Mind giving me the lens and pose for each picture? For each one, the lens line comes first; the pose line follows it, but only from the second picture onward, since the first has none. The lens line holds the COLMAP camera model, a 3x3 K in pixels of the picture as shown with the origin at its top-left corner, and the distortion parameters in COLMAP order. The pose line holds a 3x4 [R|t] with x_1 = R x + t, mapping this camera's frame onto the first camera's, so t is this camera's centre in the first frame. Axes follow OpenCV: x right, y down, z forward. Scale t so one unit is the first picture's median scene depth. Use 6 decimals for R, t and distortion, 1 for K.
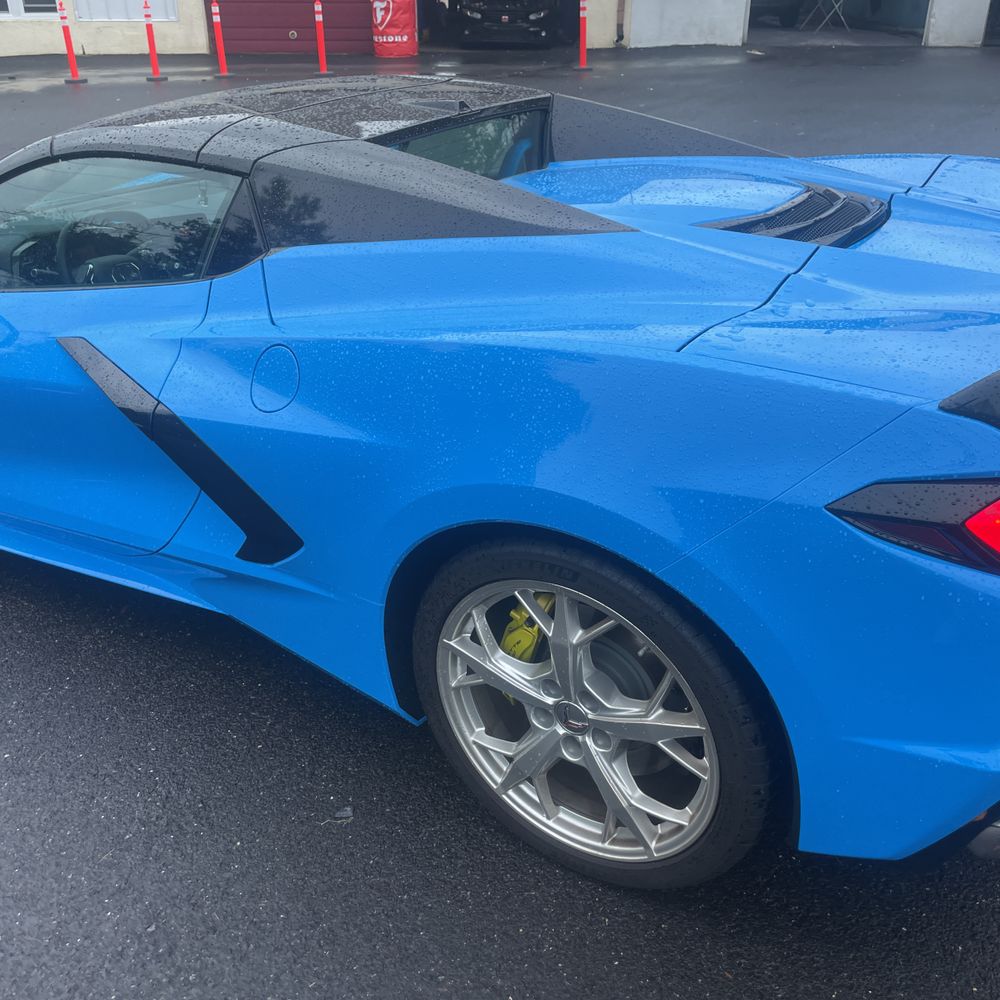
lens RADIAL K [[1020.9, 0, 501.0], [0, 1020.9, 498.4], [0, 0, 1]] dist [0.072323, -0.103568]
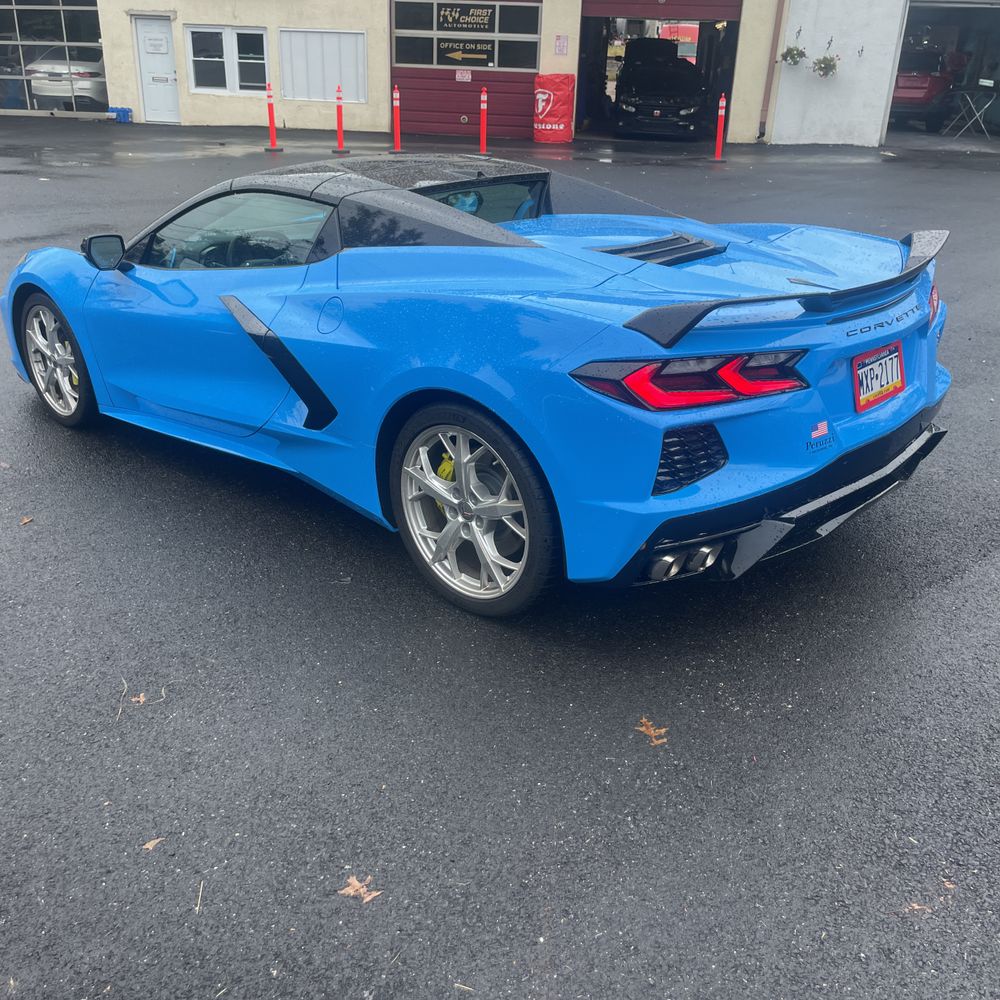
lens RADIAL K [[1027.3, 0, 498.5], [0, 1027.3, 501.9], [0, 0, 1]] dist [0.071991, -0.095379]
pose [[0.984674, 0.098297, -0.144064, 0.342351], [-0.108222, 0.992145, -0.062736, 0.274597], [0.136765, 0.077365, 0.987578, -0.673905]]
